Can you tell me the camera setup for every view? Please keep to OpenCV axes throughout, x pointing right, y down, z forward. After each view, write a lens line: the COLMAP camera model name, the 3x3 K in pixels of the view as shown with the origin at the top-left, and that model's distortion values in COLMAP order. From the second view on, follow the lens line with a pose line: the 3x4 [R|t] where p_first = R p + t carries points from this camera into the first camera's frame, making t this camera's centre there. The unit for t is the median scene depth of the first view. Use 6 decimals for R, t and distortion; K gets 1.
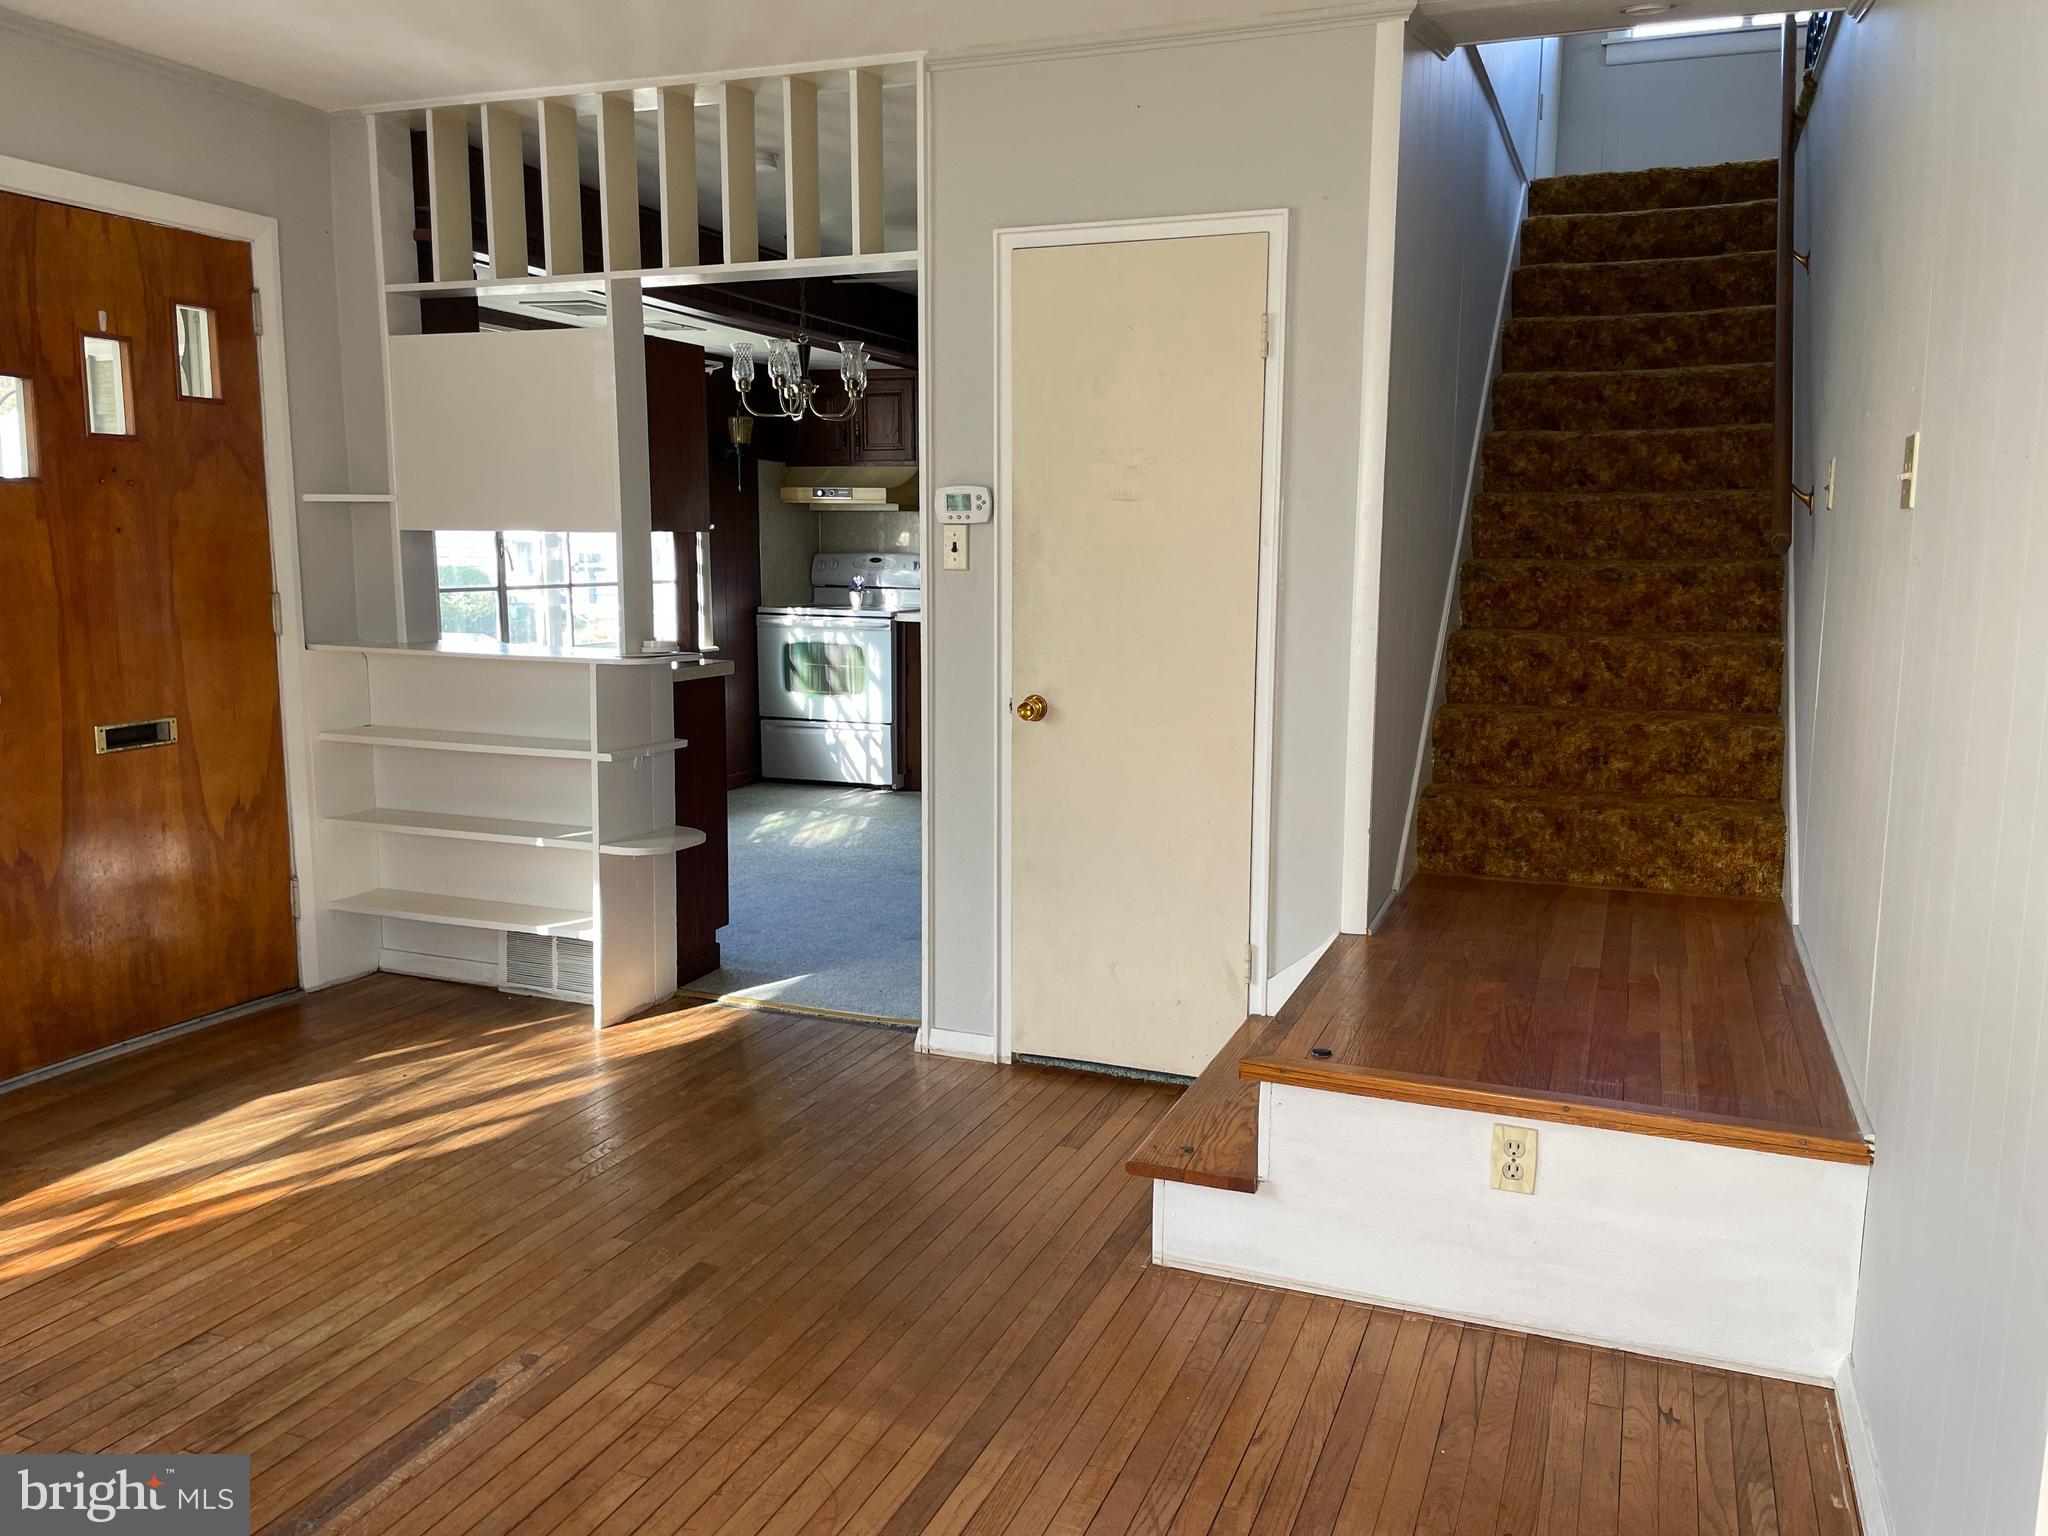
lens RADIAL K [[1571.2, 0, 1040.4], [0, 1571.2, 764.3], [0, 0, 1]] dist [0.060355, -0.079980]
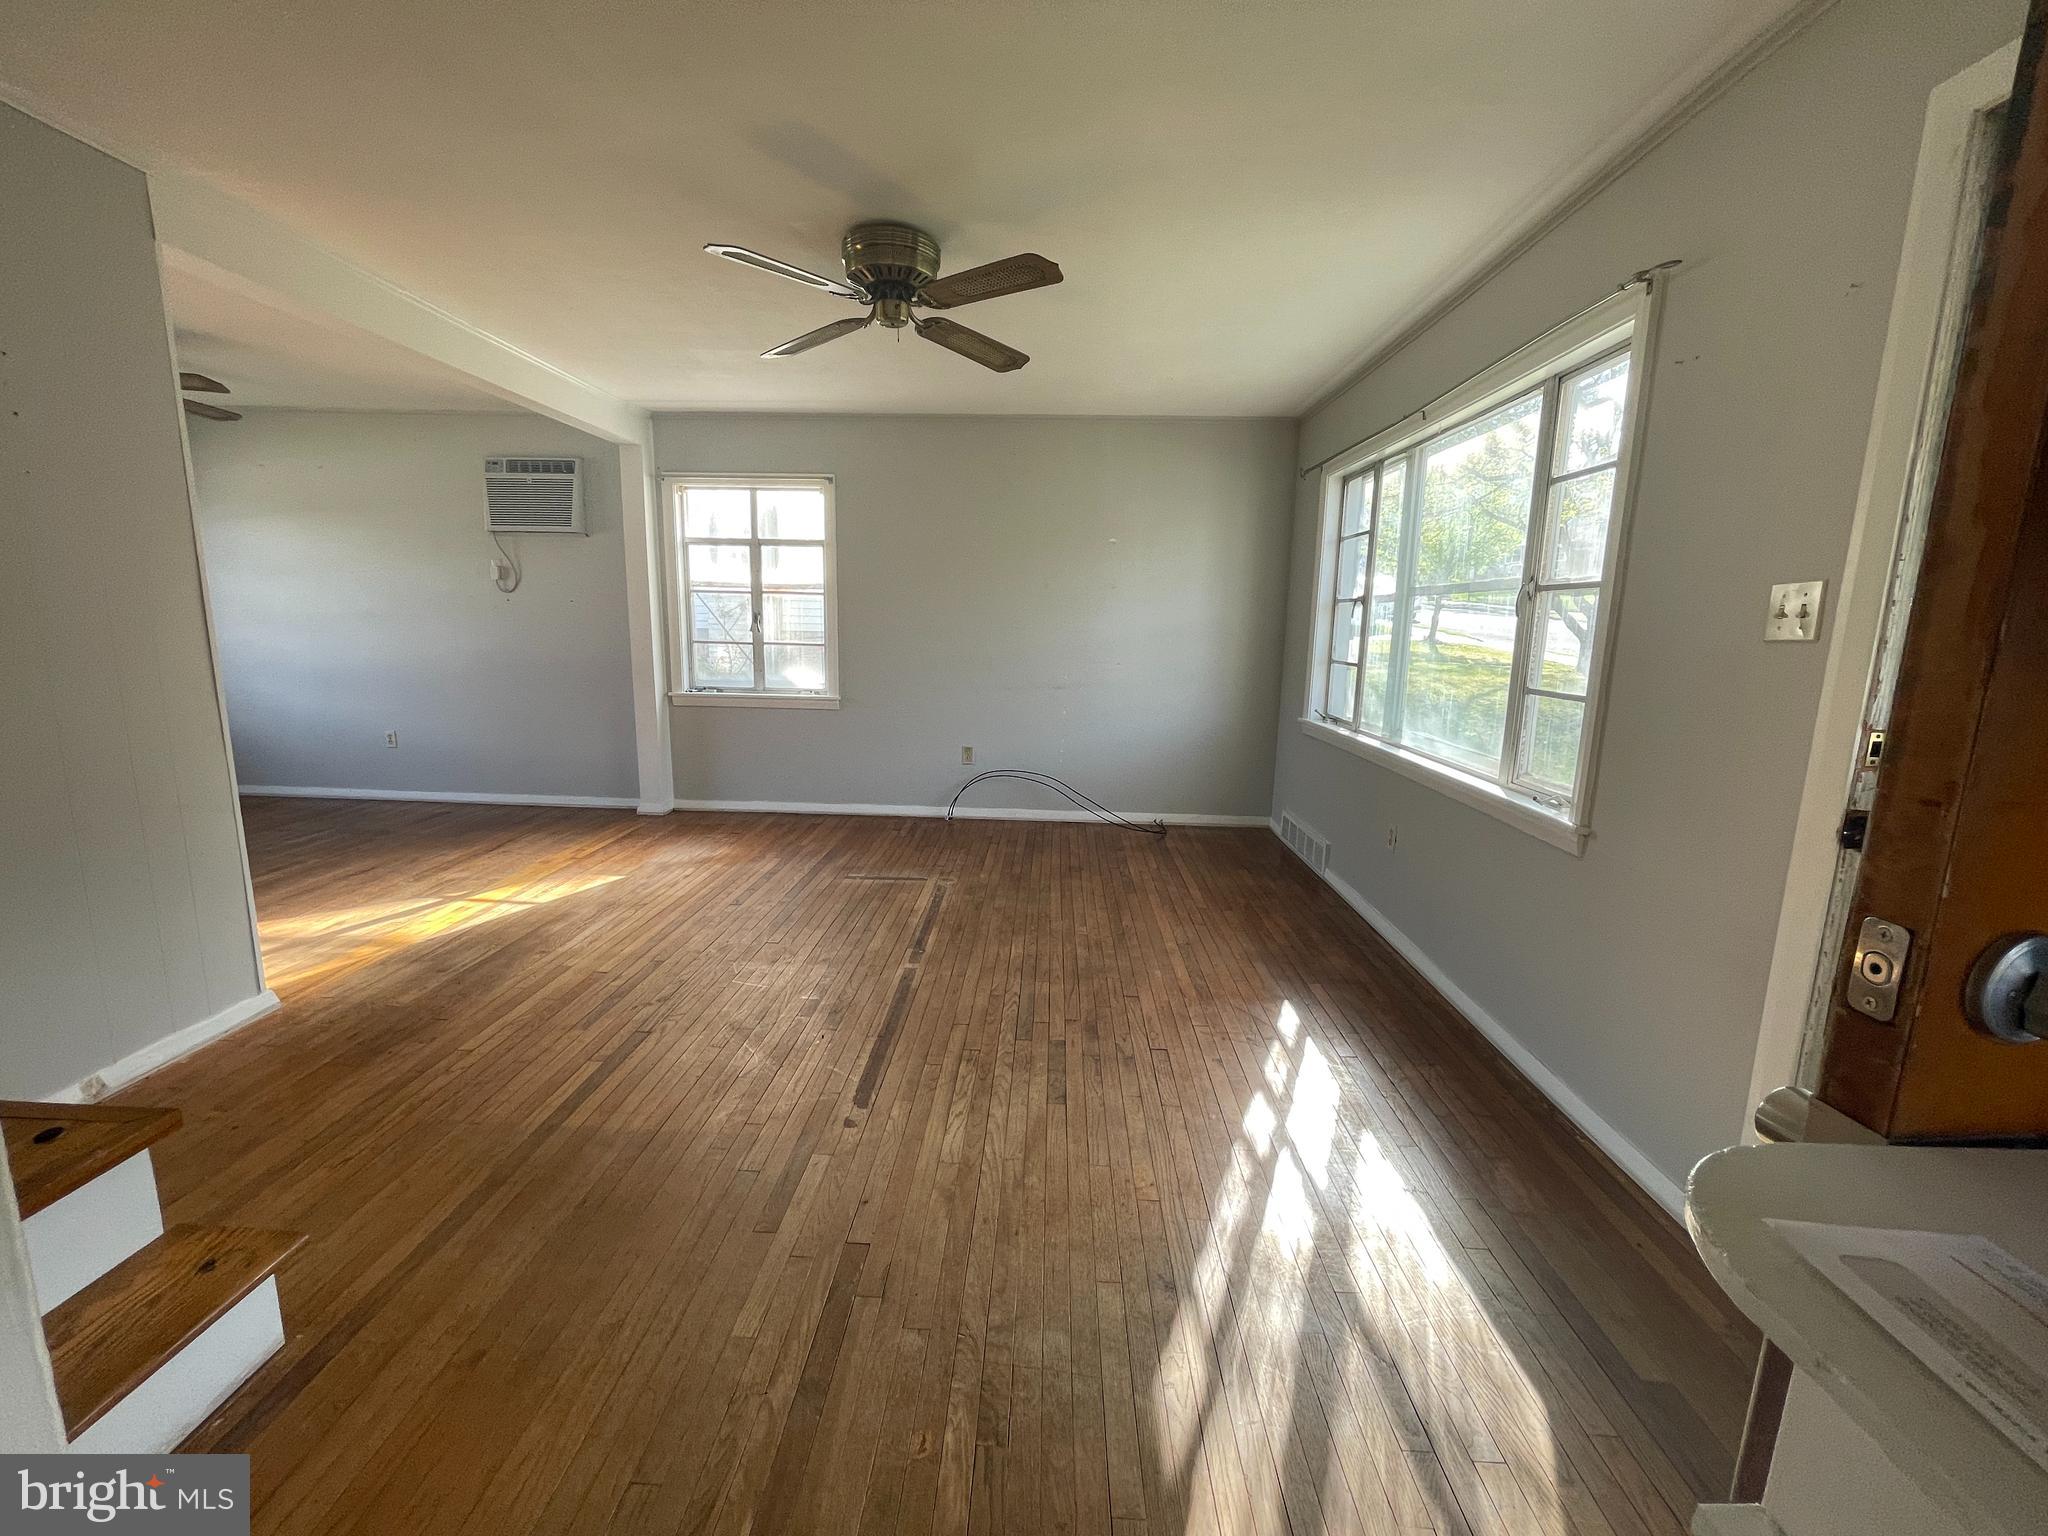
lens RADIAL K [[823.6, 0, 1019.4], [0, 823.6, 761.9], [0, 0, 1]] dist [-0.008449, 0.002645]
pose [[-0.944149, 0.027689, -0.328353, -0.139969], [-0.077301, 0.950045, 0.302388, -0.146491], [0.320323, 0.310882, -0.894844, 1.061717]]
